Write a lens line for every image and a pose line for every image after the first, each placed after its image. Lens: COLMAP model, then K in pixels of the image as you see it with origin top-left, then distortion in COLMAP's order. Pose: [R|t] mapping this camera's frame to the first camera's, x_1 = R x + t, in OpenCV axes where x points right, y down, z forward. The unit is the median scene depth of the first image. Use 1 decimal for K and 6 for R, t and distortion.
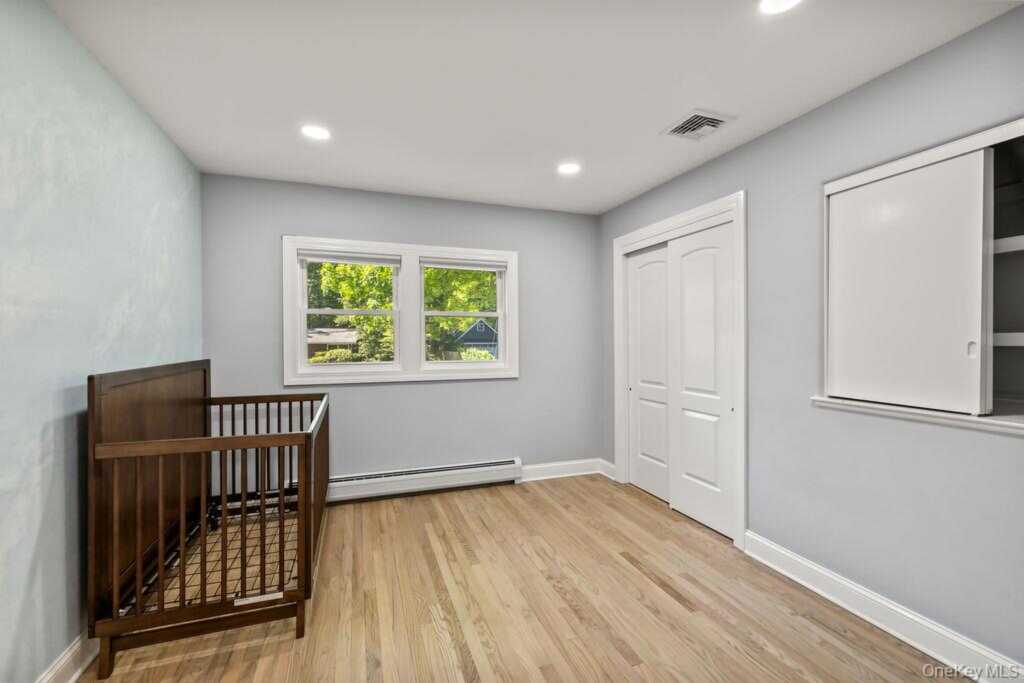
lens RADIAL K [[433.9, 0, 508.5], [0, 433.9, 339.7], [0, 0, 1]] dist [0.001579, -0.000175]
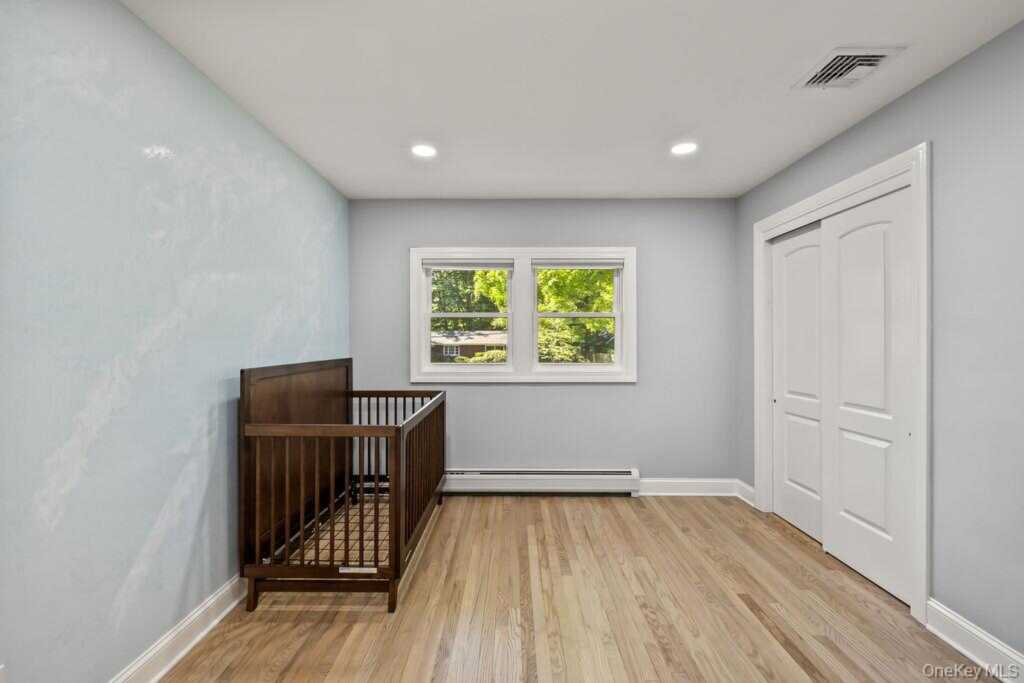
lens RADIAL K [[434.8, 0, 512.0], [0, 434.8, 341.5], [0, 0, 1]] dist [0.001569, -0.000042]
pose [[0.938426, 0.001504, -0.345478, 0.122827], [-0.001435, 0.999999, 0.000456, -0.000501], [0.345478, 0.000068, 0.938427, 0.047322]]
